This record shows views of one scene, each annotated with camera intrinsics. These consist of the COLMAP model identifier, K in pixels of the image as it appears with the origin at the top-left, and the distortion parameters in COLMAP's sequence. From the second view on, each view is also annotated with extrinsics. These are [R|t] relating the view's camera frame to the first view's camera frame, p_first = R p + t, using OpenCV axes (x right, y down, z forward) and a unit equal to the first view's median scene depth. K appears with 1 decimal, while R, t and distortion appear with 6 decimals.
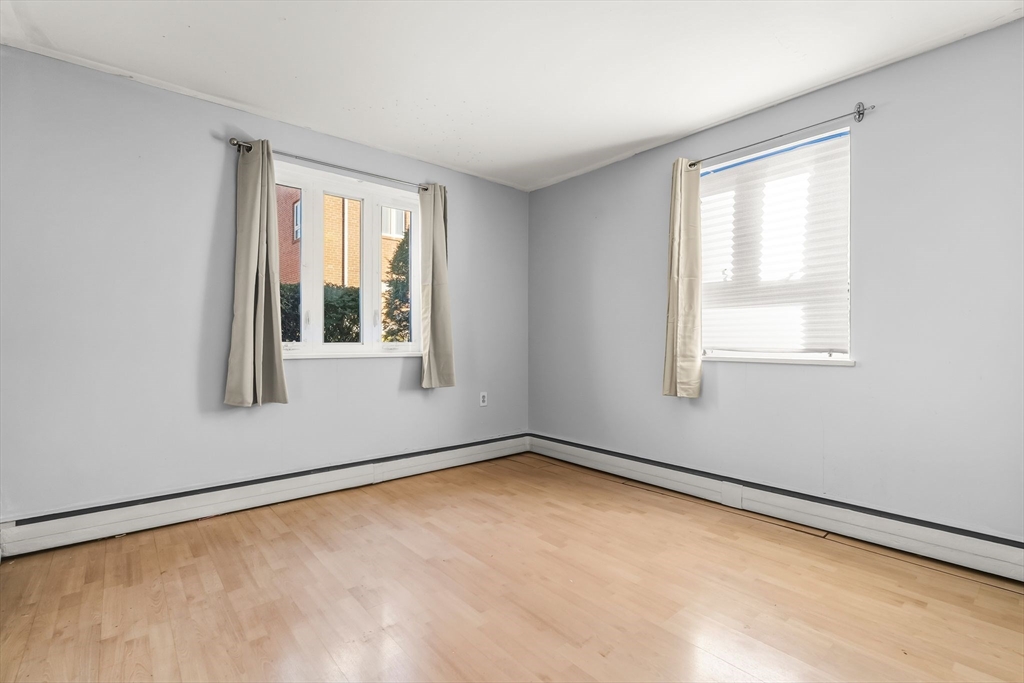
lens RADIAL K [[465.8, 0, 515.1], [0, 465.8, 341.5], [0, 0, 1]] dist [-0.000699, 0.000145]
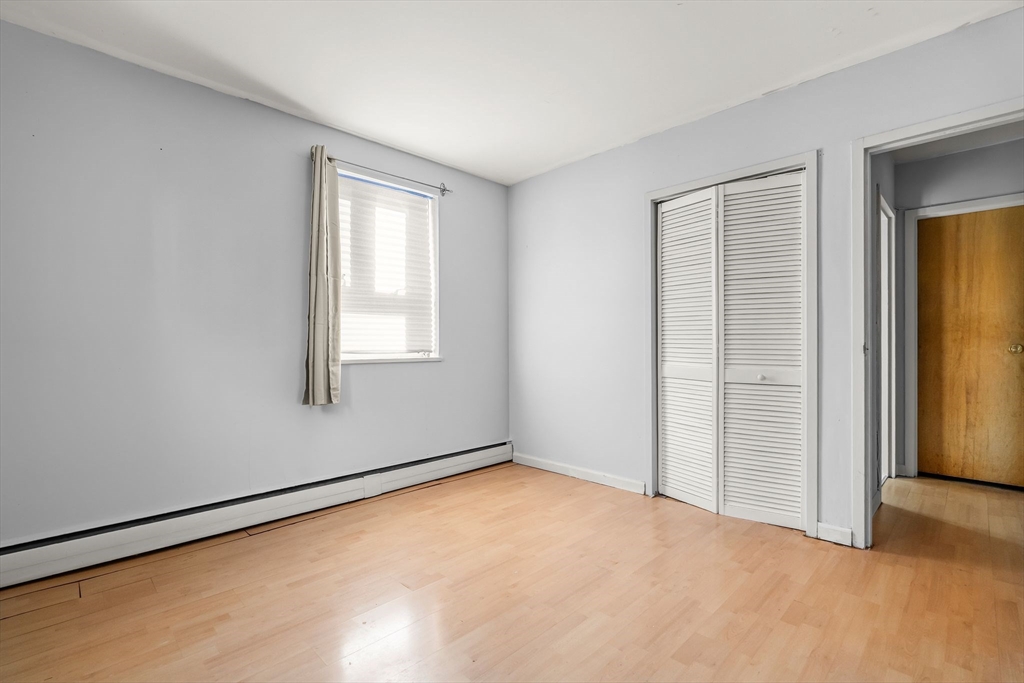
lens RADIAL K [[465.8, 0, 515.1], [0, 465.8, 341.5], [0, 0, 1]] dist [-0.000699, 0.000145]
pose [[-0.073888, 0.001244, 0.997266, -0.654494], [0.001978, 0.999997, -0.001101, -0.005041], [-0.997265, 0.001892, -0.073890, 0.759731]]
